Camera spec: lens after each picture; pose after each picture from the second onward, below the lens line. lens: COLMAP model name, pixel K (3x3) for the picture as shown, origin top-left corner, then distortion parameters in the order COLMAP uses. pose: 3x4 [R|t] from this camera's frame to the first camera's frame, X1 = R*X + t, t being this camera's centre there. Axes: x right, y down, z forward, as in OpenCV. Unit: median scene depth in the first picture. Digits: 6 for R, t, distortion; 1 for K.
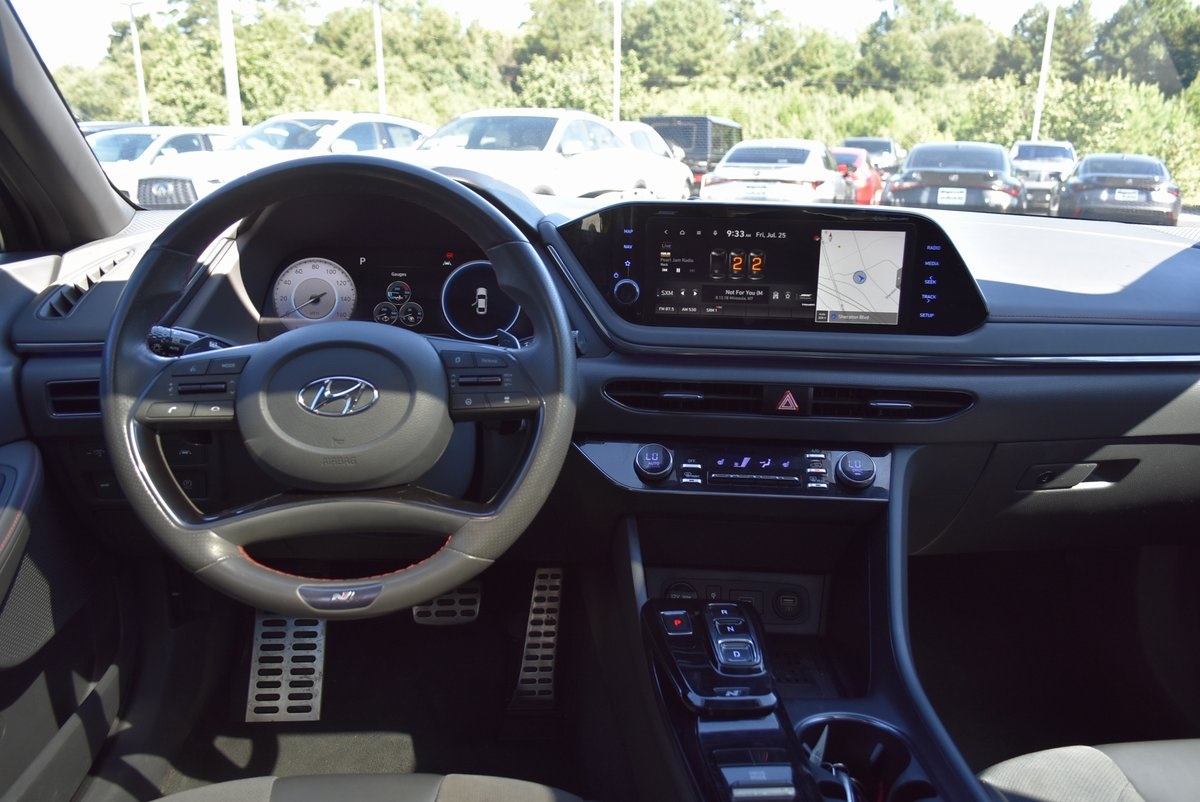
lens RADIAL K [[930.1, 0, 600.0], [0, 930.1, 401.0], [0, 0, 1]] dist [-0.009396, 0.007793]
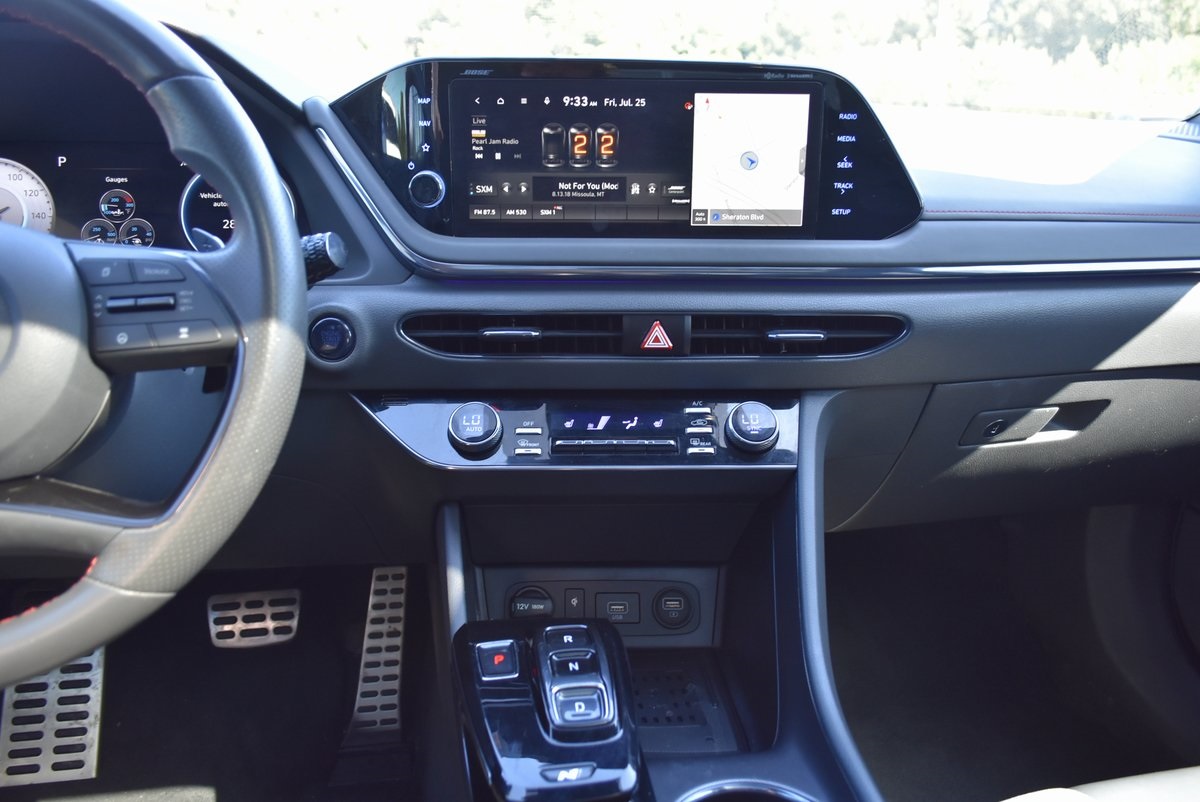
lens RADIAL K [[925.3, 0, 600.0], [0, 925.3, 401.0], [0, 0, 1]] dist [-0.011742, 0.006155]
pose [[0.995565, -0.037627, 0.086229, 0.094293], [0.035129, 0.998923, 0.030305, 0.027421], [-0.087277, -0.027141, 0.995814, 0.287539]]
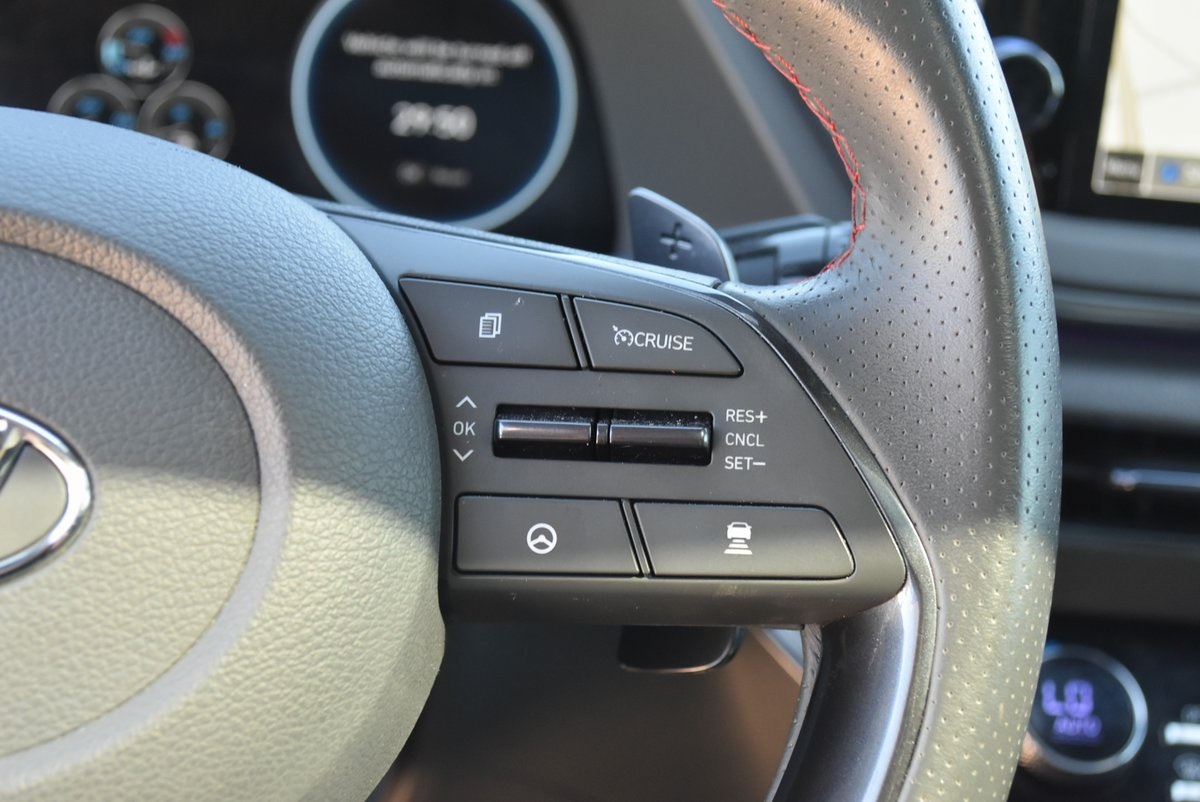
lens RADIAL K [[1857.5, 0, 600.0], [0, 1857.5, 401.0], [0, 0, 1]] dist [0.011141, 0.003670]
pose [[0.996272, 0.050407, 0.070003, -0.125524], [-0.051435, 0.998592, 0.012966, -0.027630], [-0.069251, -0.016518, 0.997463, 0.474548]]
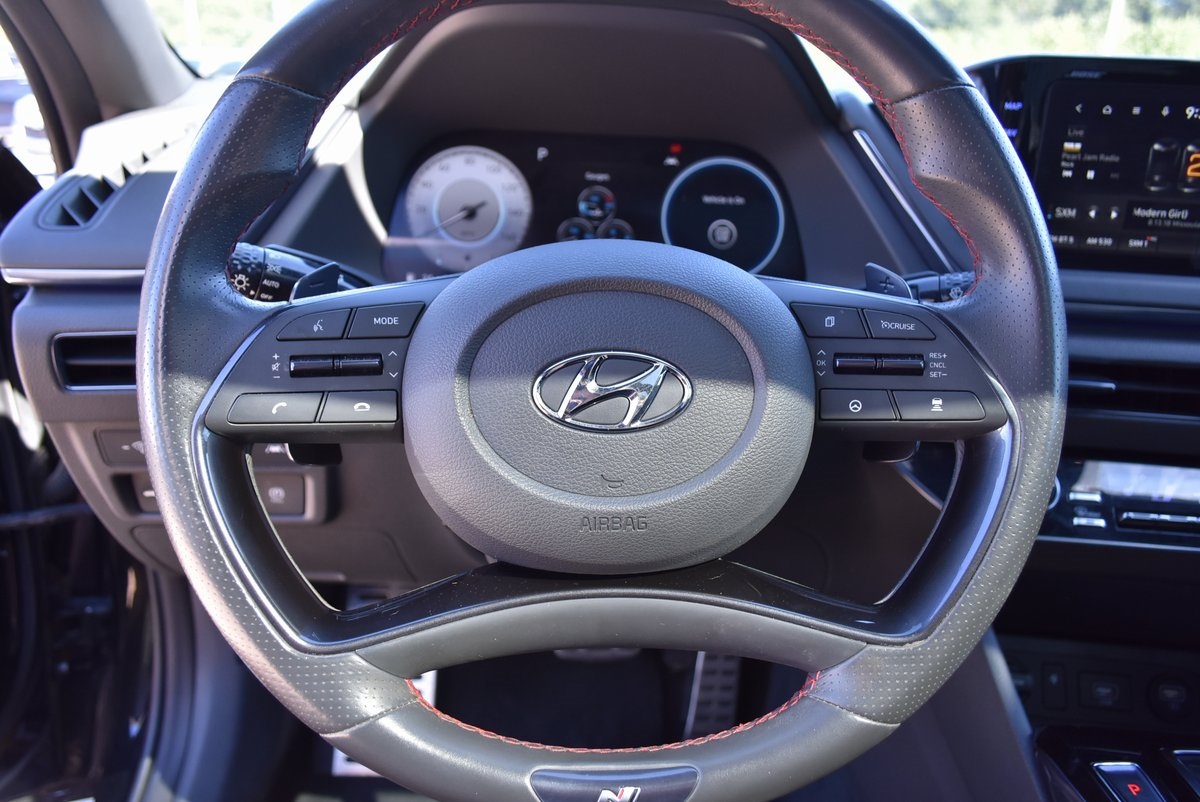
lens RADIAL K [[912.3, 0, 600.0], [0, 912.3, 401.0], [0, 0, 1]] dist [-0.010595, 0.002155]
pose [[0.998963, 0.030968, -0.033365, -0.208809], [-0.028762, 0.997490, 0.064697, -0.023862], [0.035285, -0.063670, 0.997347, 0.396510]]
